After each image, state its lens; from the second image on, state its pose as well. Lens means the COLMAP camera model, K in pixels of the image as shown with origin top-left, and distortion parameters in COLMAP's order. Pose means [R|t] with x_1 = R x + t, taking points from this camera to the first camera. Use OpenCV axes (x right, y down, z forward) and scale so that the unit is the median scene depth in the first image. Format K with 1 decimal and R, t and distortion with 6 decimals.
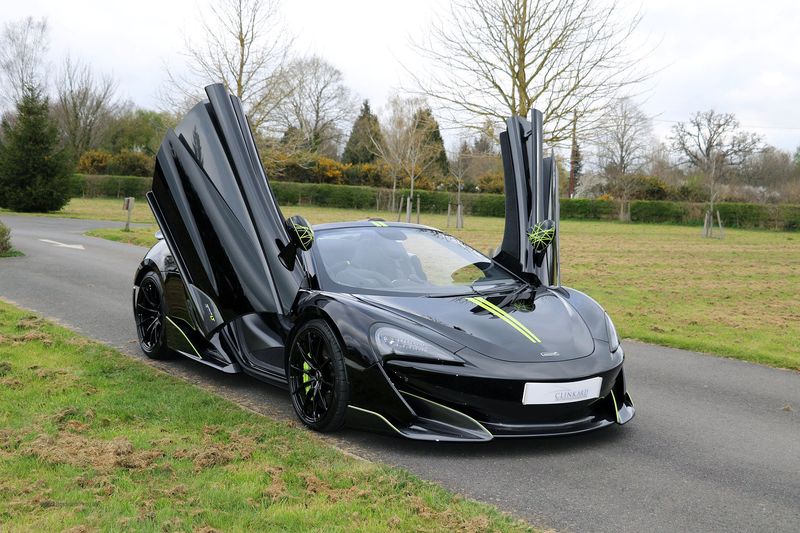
lens RADIAL K [[1104.7, 0, 400.0], [0, 1104.7, 266.5], [0, 0, 1]] dist [0.034334, 0.105768]
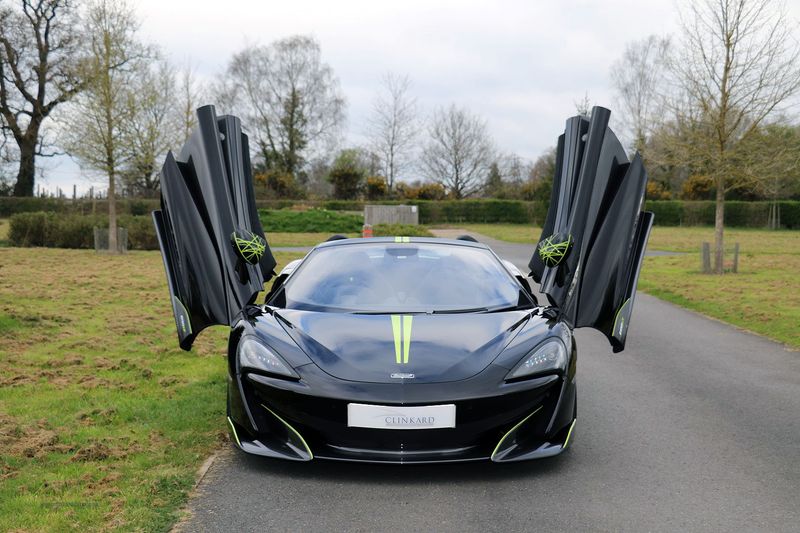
lens RADIAL K [[1233.8, 0, 400.0], [0, 1233.8, 266.5], [0, 0, 1]] dist [0.117358, 0.081181]
pose [[0.845515, 0.001685, -0.533949, 0.454639], [-0.018159, 0.999507, -0.025601, 0.009915], [0.533643, 0.031343, 0.845129, 0.085945]]
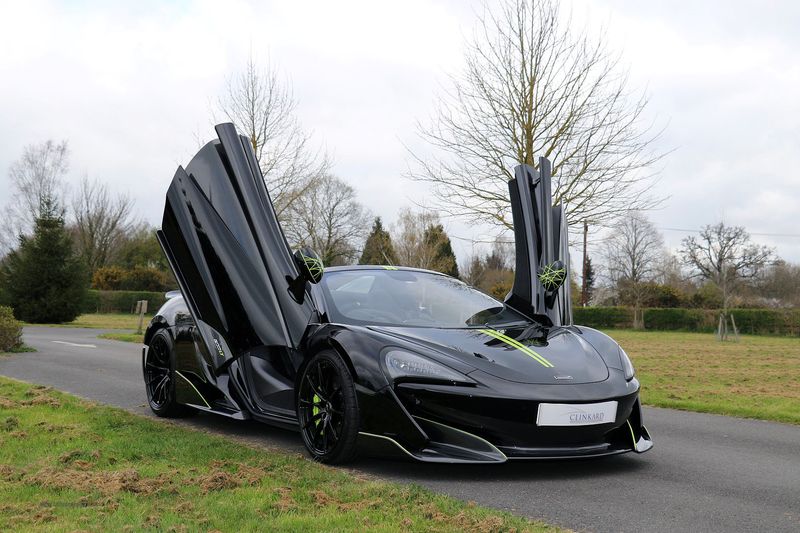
lens RADIAL K [[1105.2, 0, 400.0], [0, 1105.2, 266.5], [0, 0, 1]] dist [0.029917, 0.119057]
pose [[0.999840, -0.014031, -0.011056, 0.001703], [0.012746, 0.993989, -0.108740, 0.057530], [0.012515, 0.108582, 0.994009, 0.006871]]
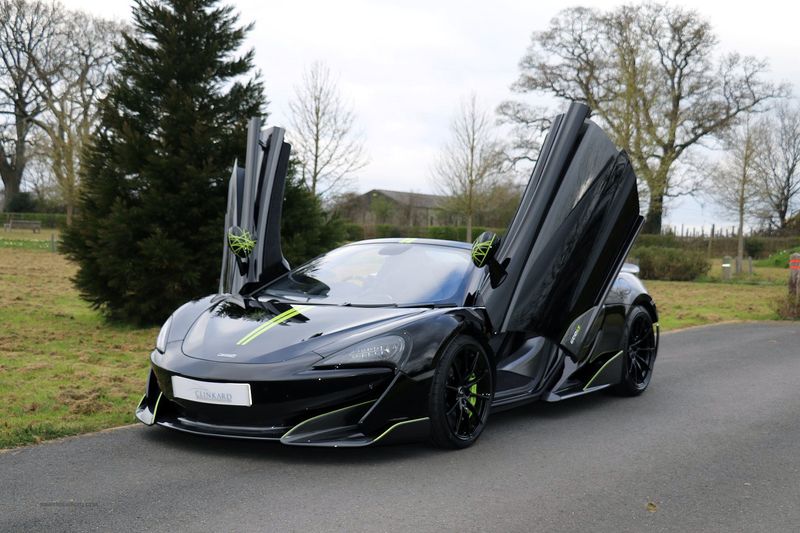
lens RADIAL K [[1188.3, 0, 400.0], [0, 1188.3, 266.5], [0, 0, 1]] dist [0.071932, 0.112072]
pose [[0.424796, 0.001640, -0.905288, 0.774680], [-0.073271, 0.996780, -0.032576, 0.015915], [0.902319, 0.080170, 0.423548, 0.457342]]
